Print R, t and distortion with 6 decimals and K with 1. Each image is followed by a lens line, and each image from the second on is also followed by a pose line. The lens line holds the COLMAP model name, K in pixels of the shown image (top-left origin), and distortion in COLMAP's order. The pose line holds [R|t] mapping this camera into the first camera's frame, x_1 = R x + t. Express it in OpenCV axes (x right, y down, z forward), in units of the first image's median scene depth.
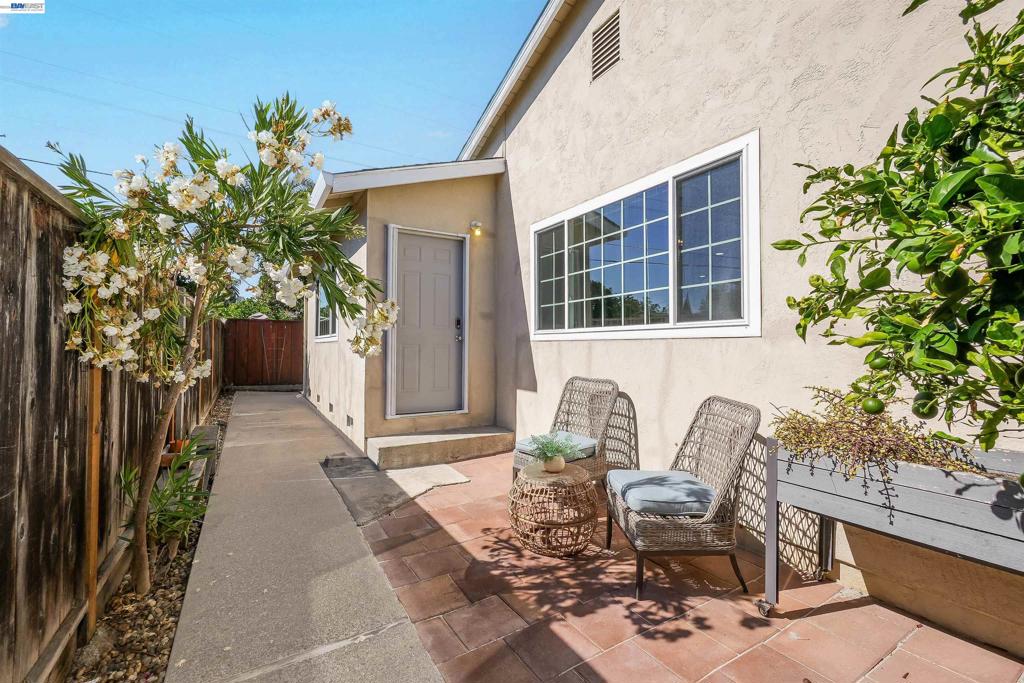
lens RADIAL K [[447.0, 0, 512.3], [0, 447.0, 338.3], [0, 0, 1]] dist [-0.007362, 0.002787]
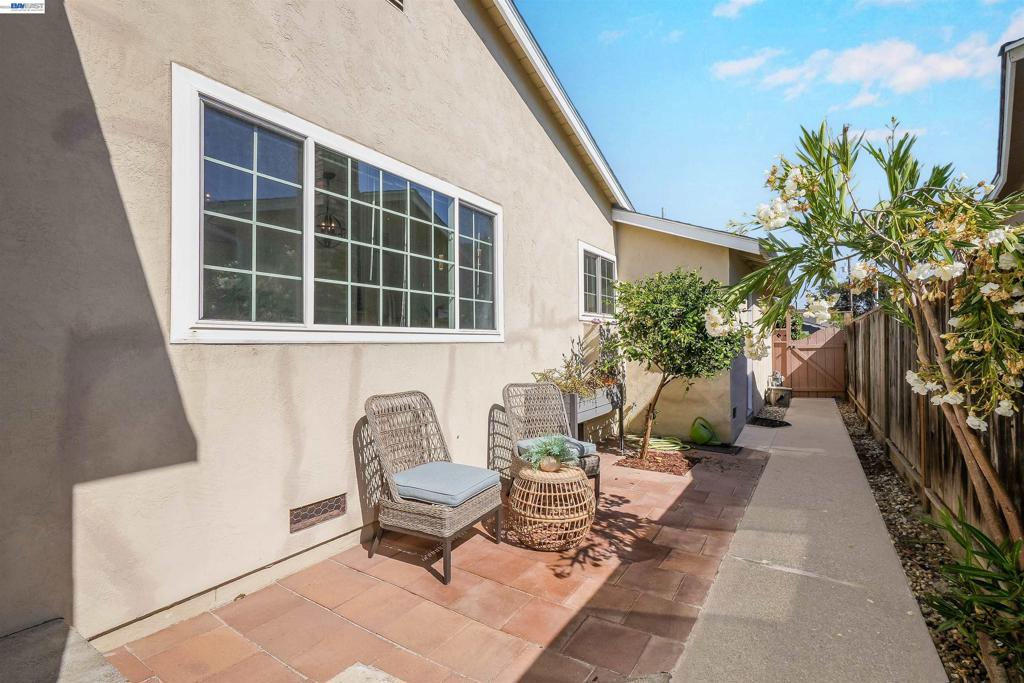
lens RADIAL K [[458.1, 0, 545.7], [0, 458.1, 343.2], [0, 0, 1]] dist [-0.005719, -0.000458]
pose [[-0.489303, 0.006132, 0.872092, -0.838563], [-0.004325, 0.999946, -0.009458, 0.012314], [-0.872103, -0.008400, -0.489250, 1.548569]]
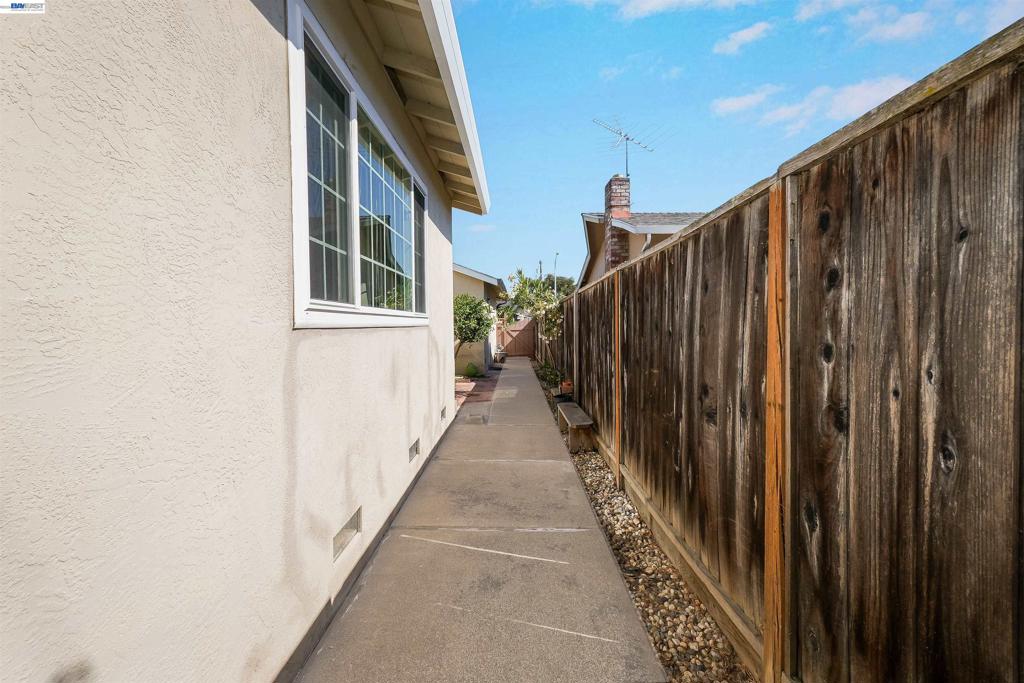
lens RADIAL K [[447.0, 0, 514.7], [0, 447.0, 338.0], [0, 0, 1]] dist [-0.007362, 0.002787]
pose [[-0.860286, -0.006195, 0.509774, -1.286438], [0.000865, 0.999907, 0.013612, 0.023261], [-0.509811, 0.012151, -0.860201, 2.330738]]
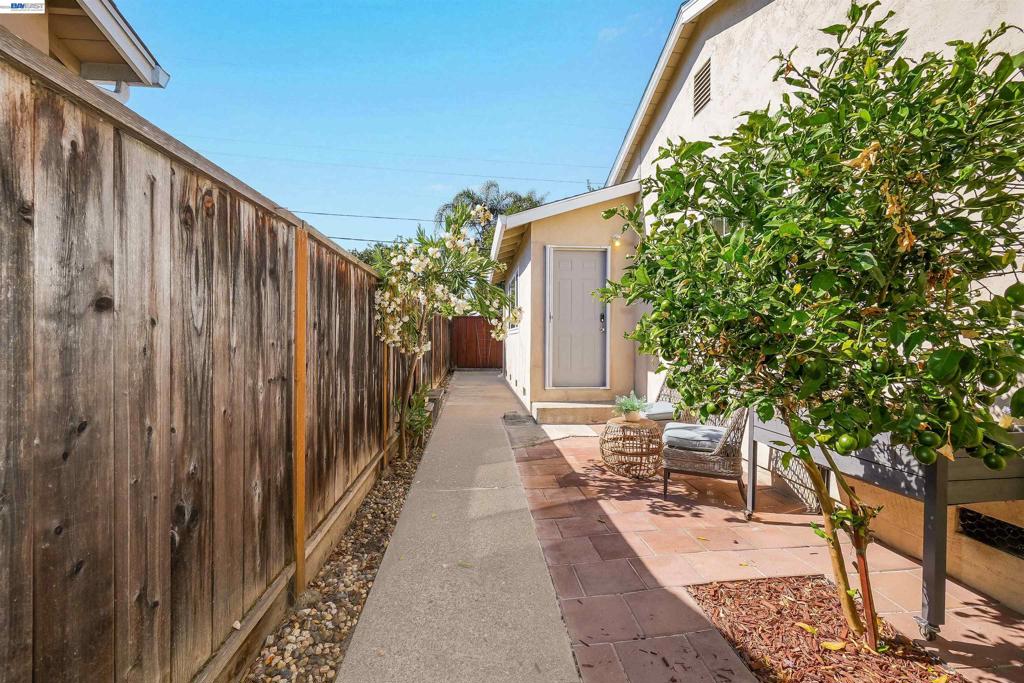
lens RADIAL K [[447.0, 0, 513.6], [0, 447.0, 337.9], [0, 0, 1]] dist [-0.007362, 0.002787]
pose [[0.902394, -0.000615, -0.430911, 0.372003], [0.007964, 0.999852, 0.015250, 0.004335], [0.430837, -0.017193, 0.902266, -0.456035]]
